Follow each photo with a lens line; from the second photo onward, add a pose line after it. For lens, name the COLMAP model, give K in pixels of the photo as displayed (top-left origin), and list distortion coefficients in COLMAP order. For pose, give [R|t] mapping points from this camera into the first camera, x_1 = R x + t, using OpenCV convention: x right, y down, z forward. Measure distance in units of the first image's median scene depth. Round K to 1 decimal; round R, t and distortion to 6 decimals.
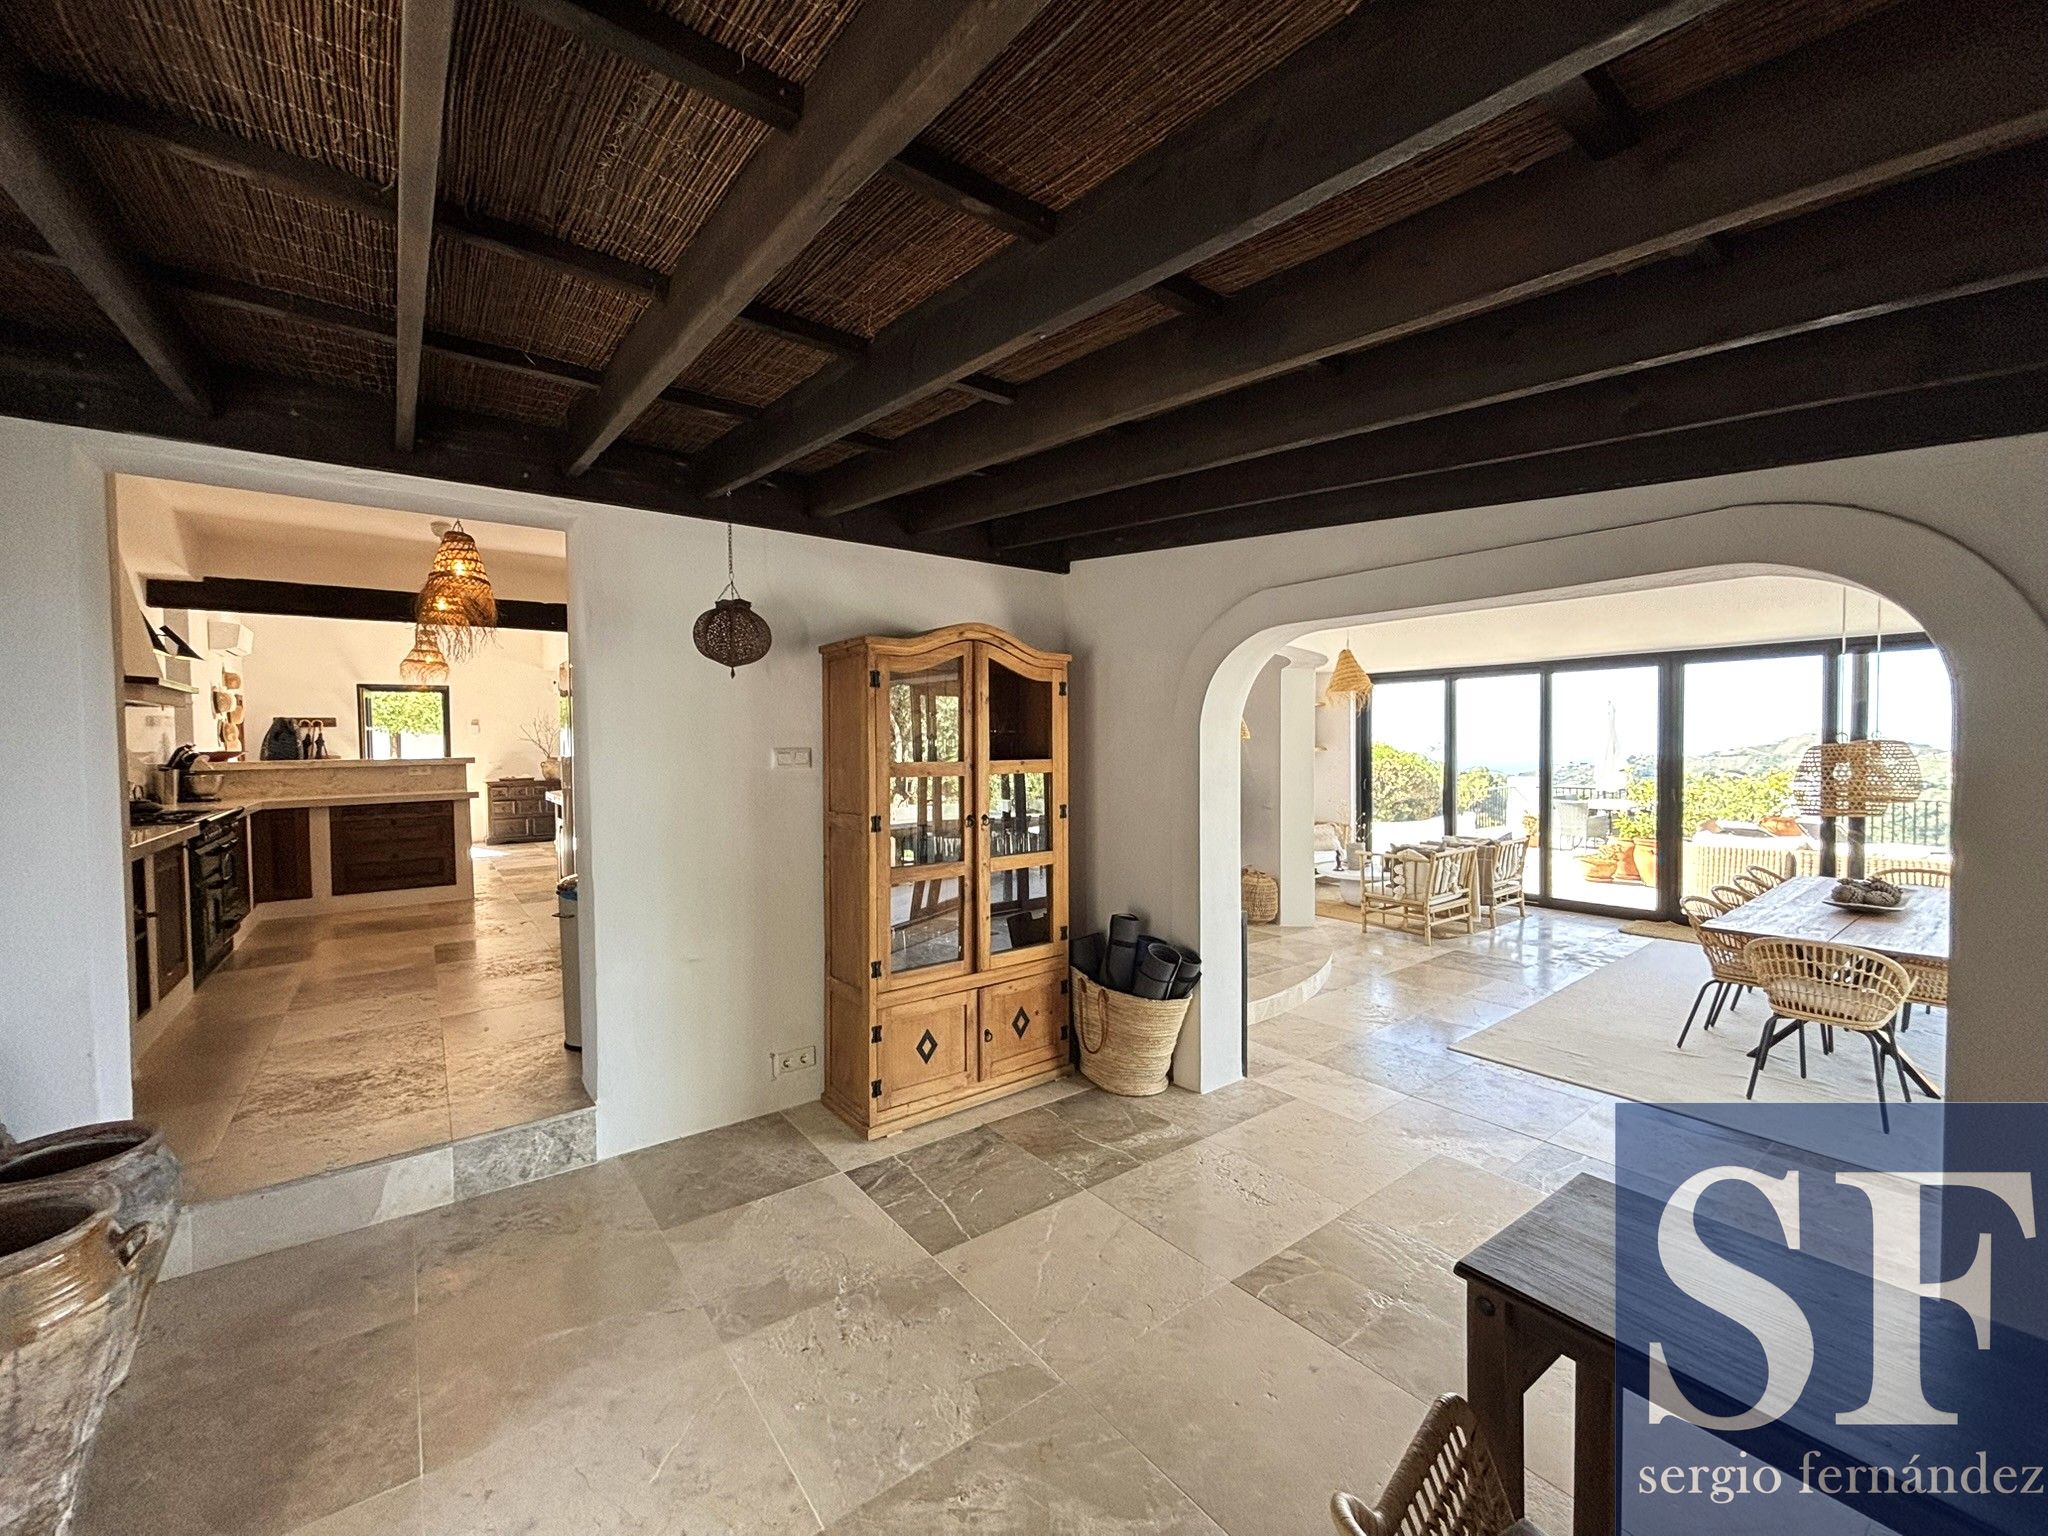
lens RADIAL K [[823.7, 0, 1028.7], [0, 823.7, 759.3], [0, 0, 1]] dist [0.001899, 0.000539]
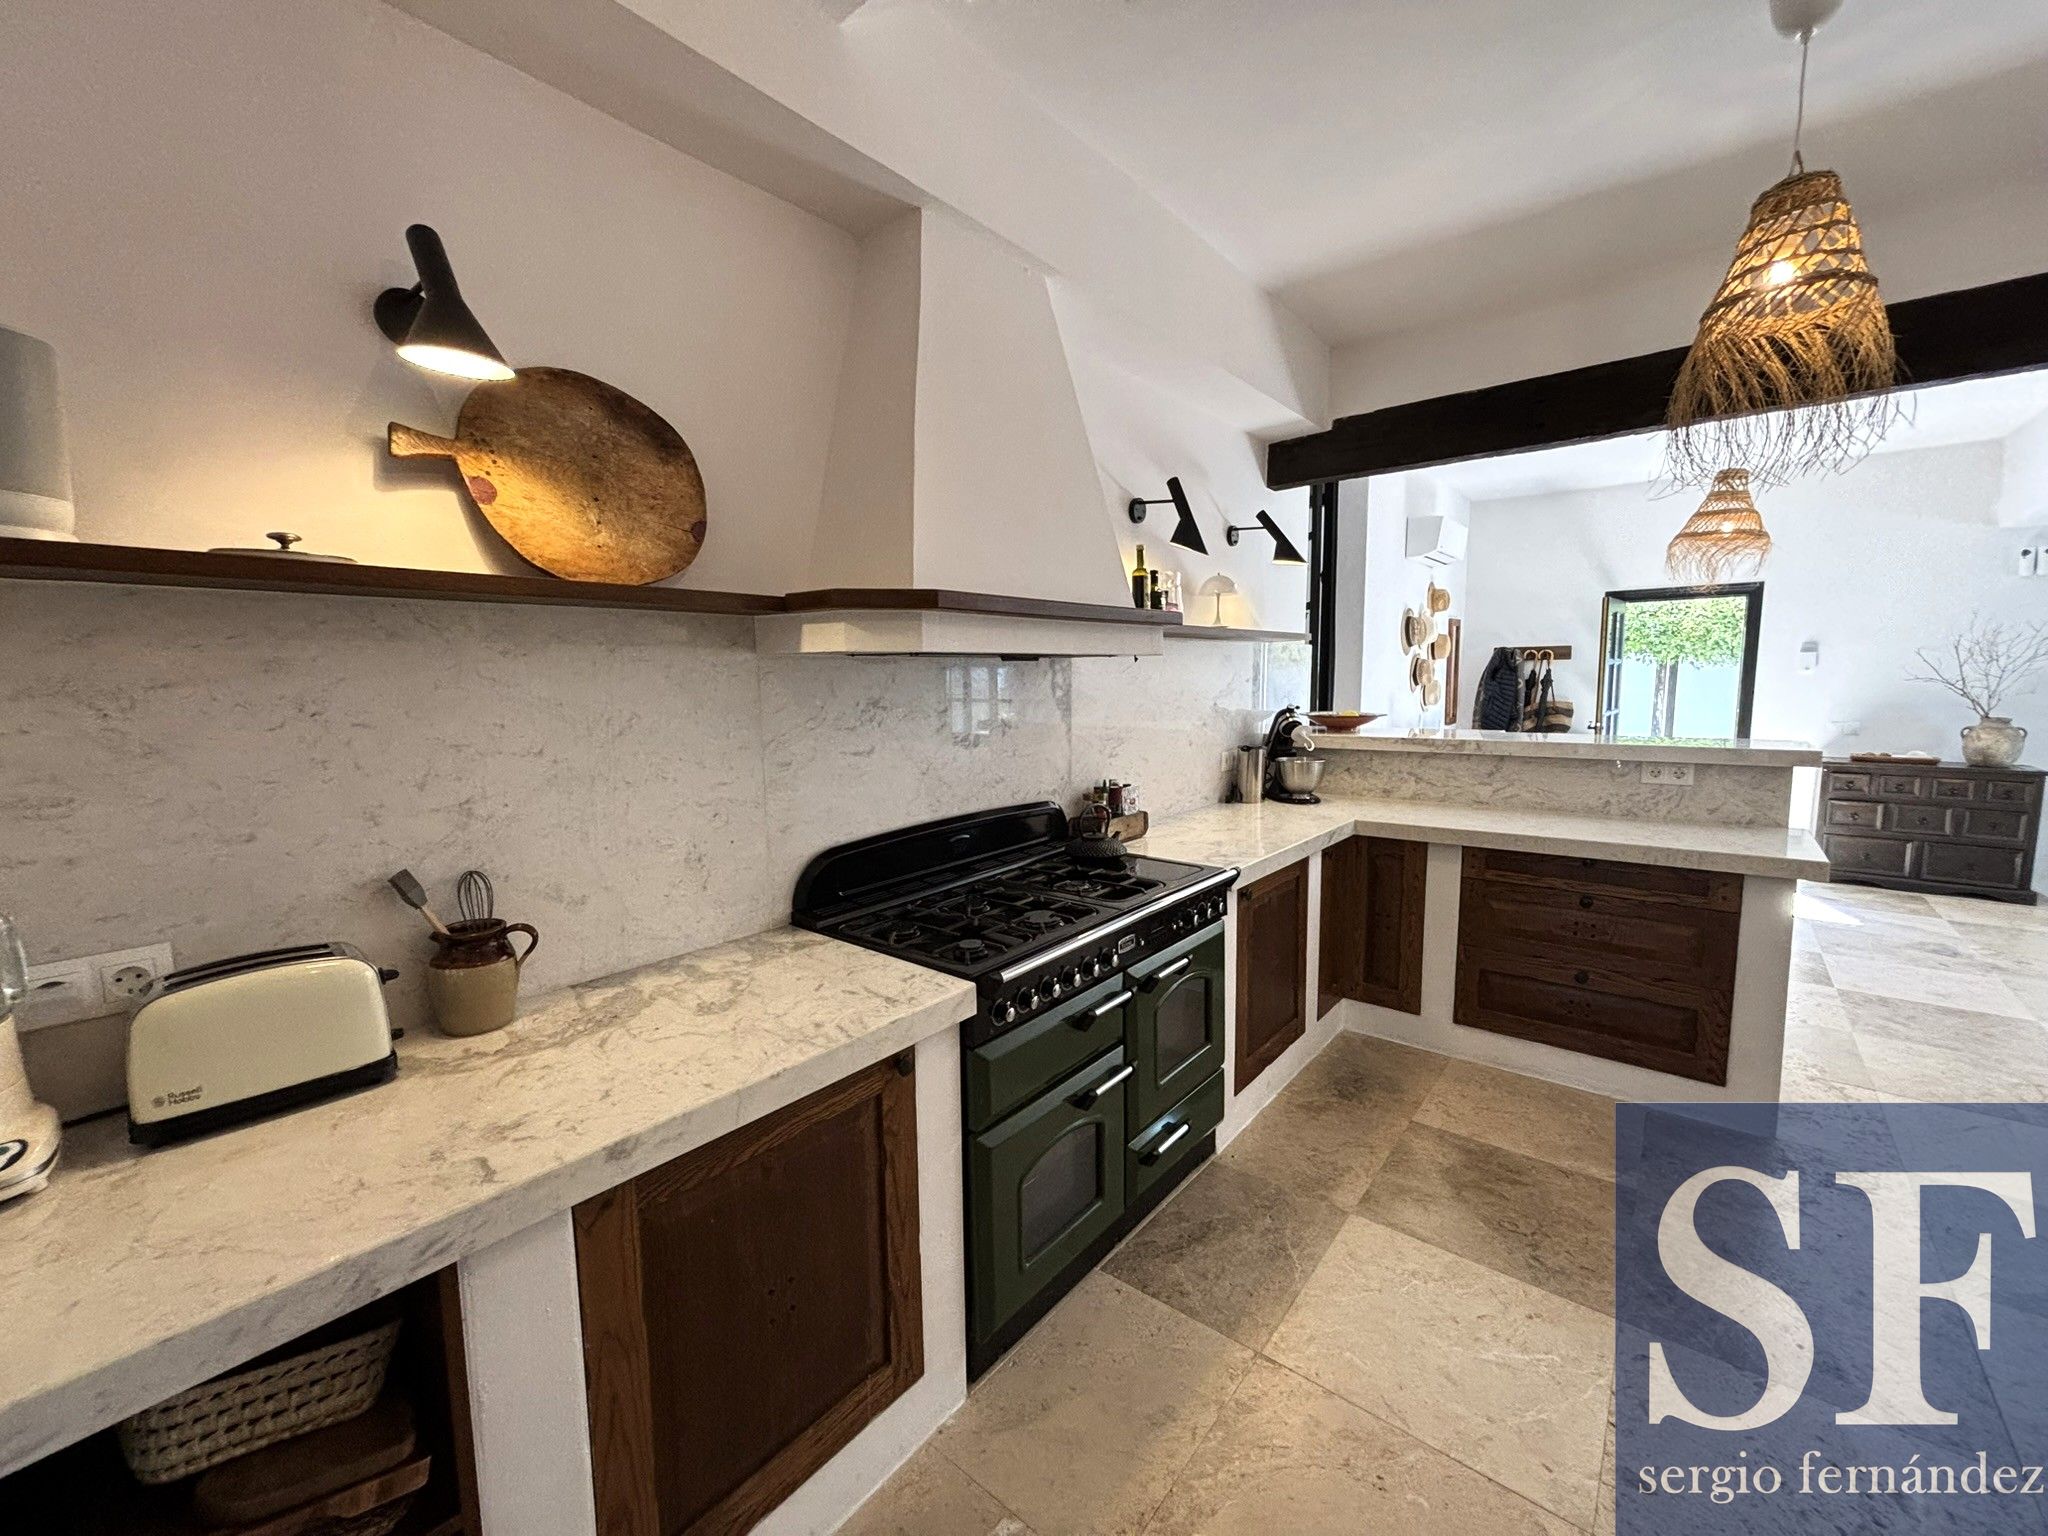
lens RADIAL K [[823.7, 0, 1022.4], [0, 823.7, 772.5], [0, 0, 1]] dist [0.001899, 0.000539]
pose [[0.238035, 0.126773, -0.962947, -0.327584], [-0.013924, 0.991789, 0.127128, -0.031137], [0.971157, -0.016853, 0.237846, 0.462773]]
